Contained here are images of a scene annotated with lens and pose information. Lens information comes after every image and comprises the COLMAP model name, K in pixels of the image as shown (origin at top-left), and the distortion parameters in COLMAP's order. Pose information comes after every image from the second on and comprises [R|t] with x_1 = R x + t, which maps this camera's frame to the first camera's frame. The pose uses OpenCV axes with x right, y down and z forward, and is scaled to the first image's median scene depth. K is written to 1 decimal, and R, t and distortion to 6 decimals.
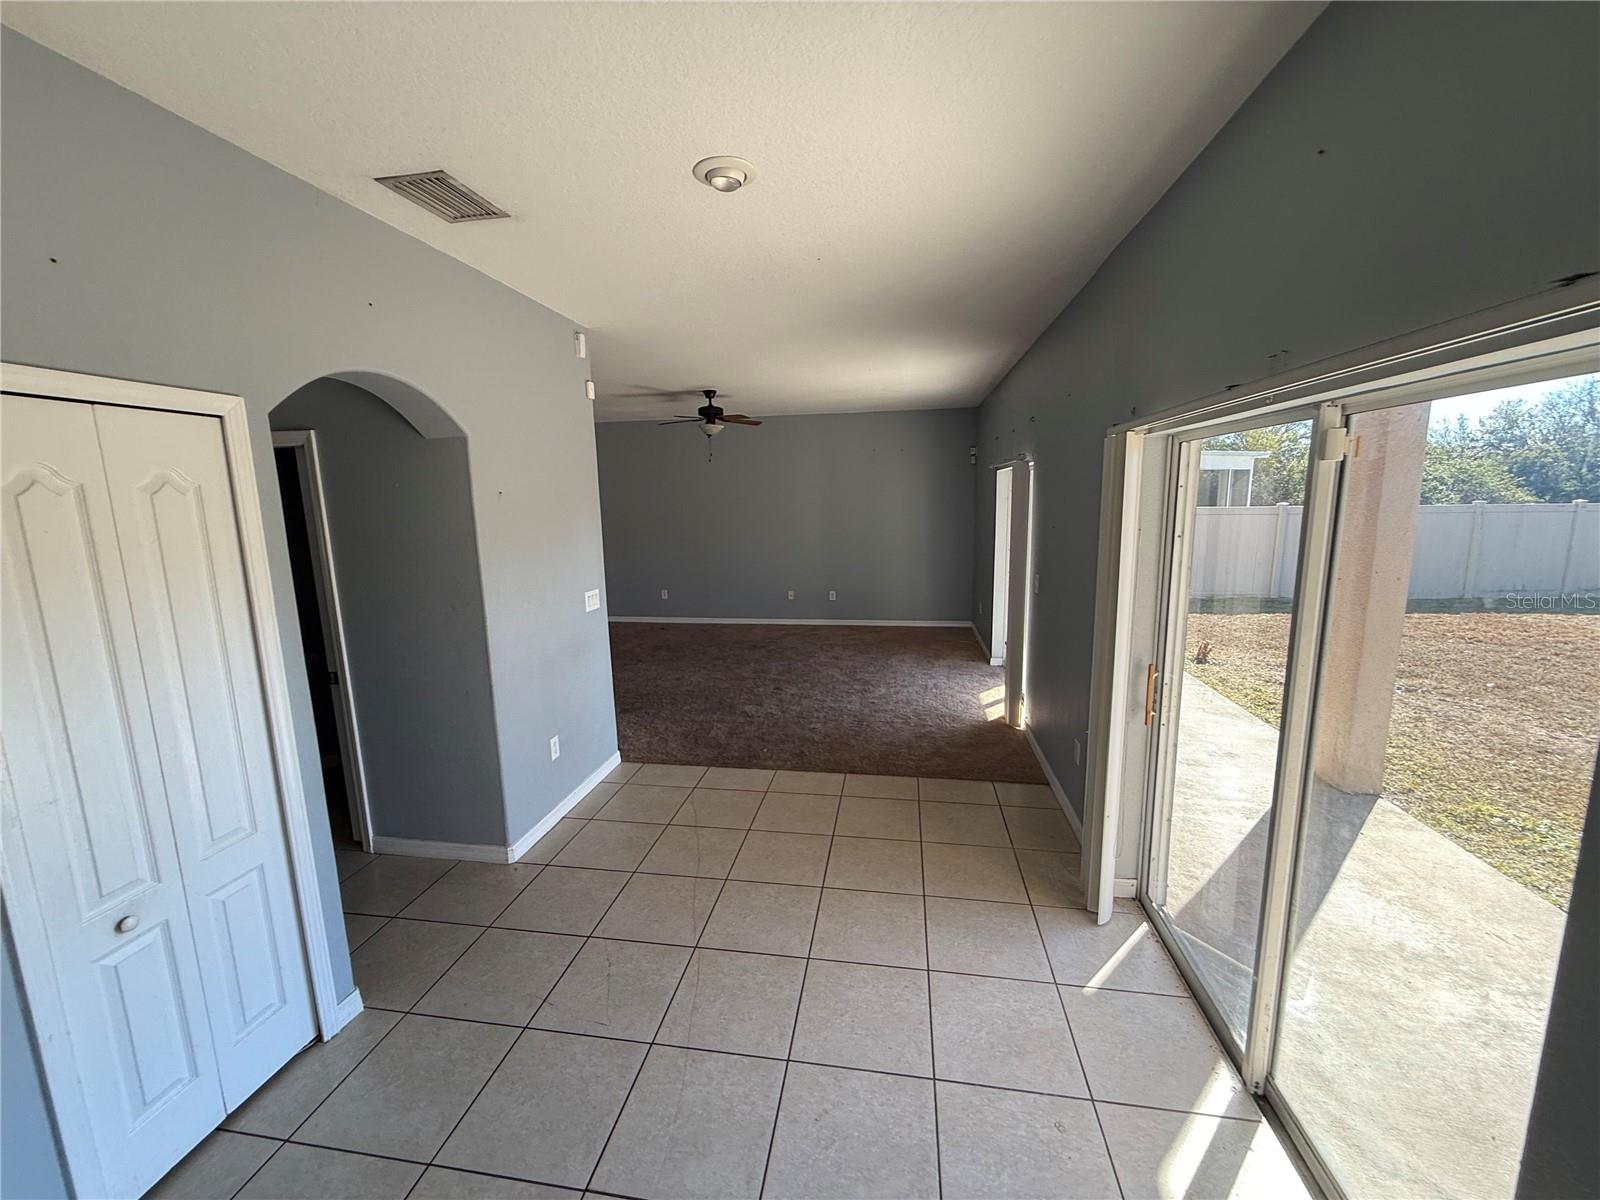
lens RADIAL K [[637.1, 0, 798.6], [0, 637.1, 602.9], [0, 0, 1]] dist [-0.001242, -0.000174]
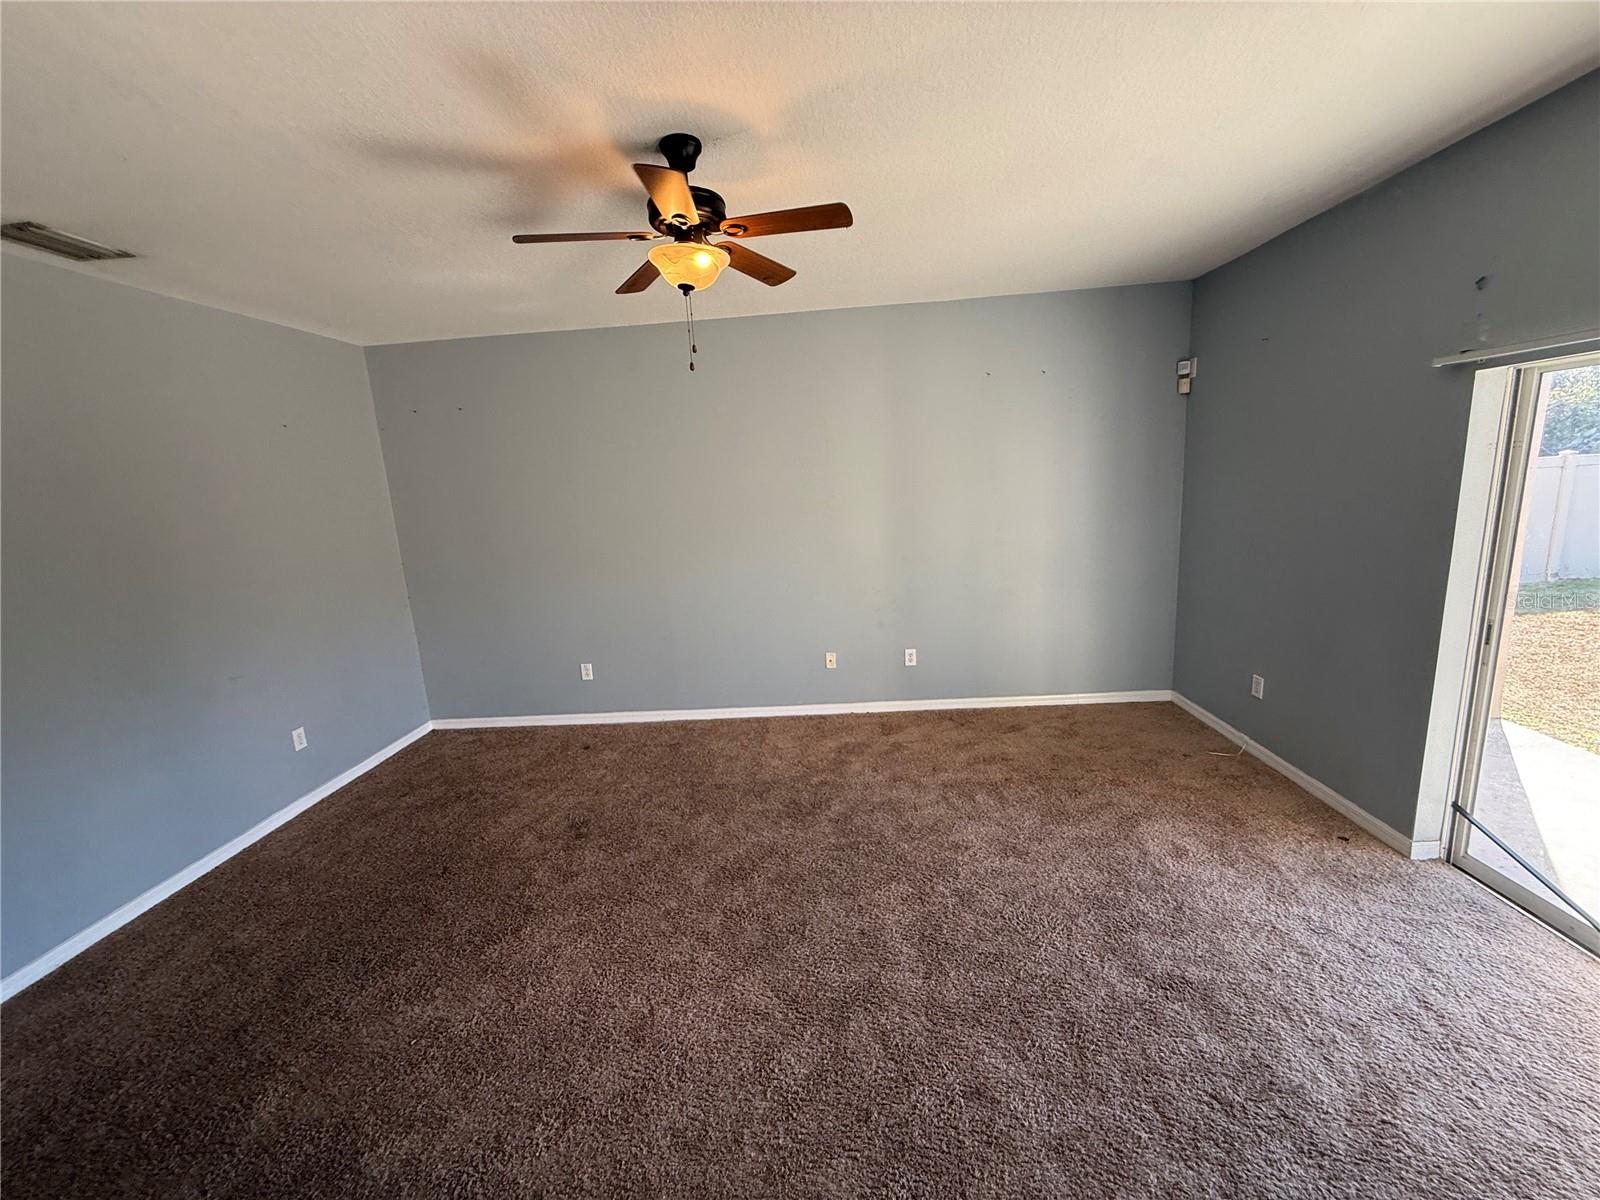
lens RADIAL K [[637.1, 0, 798.6], [0, 637.1, 602.9], [0, 0, 1]] dist [-0.001242, -0.000174]
pose [[0.992973, -0.060886, 0.101475, -0.105134], [0.058668, 0.997972, 0.024706, -0.086709], [-0.102773, -0.018579, 0.994531, 0.555778]]
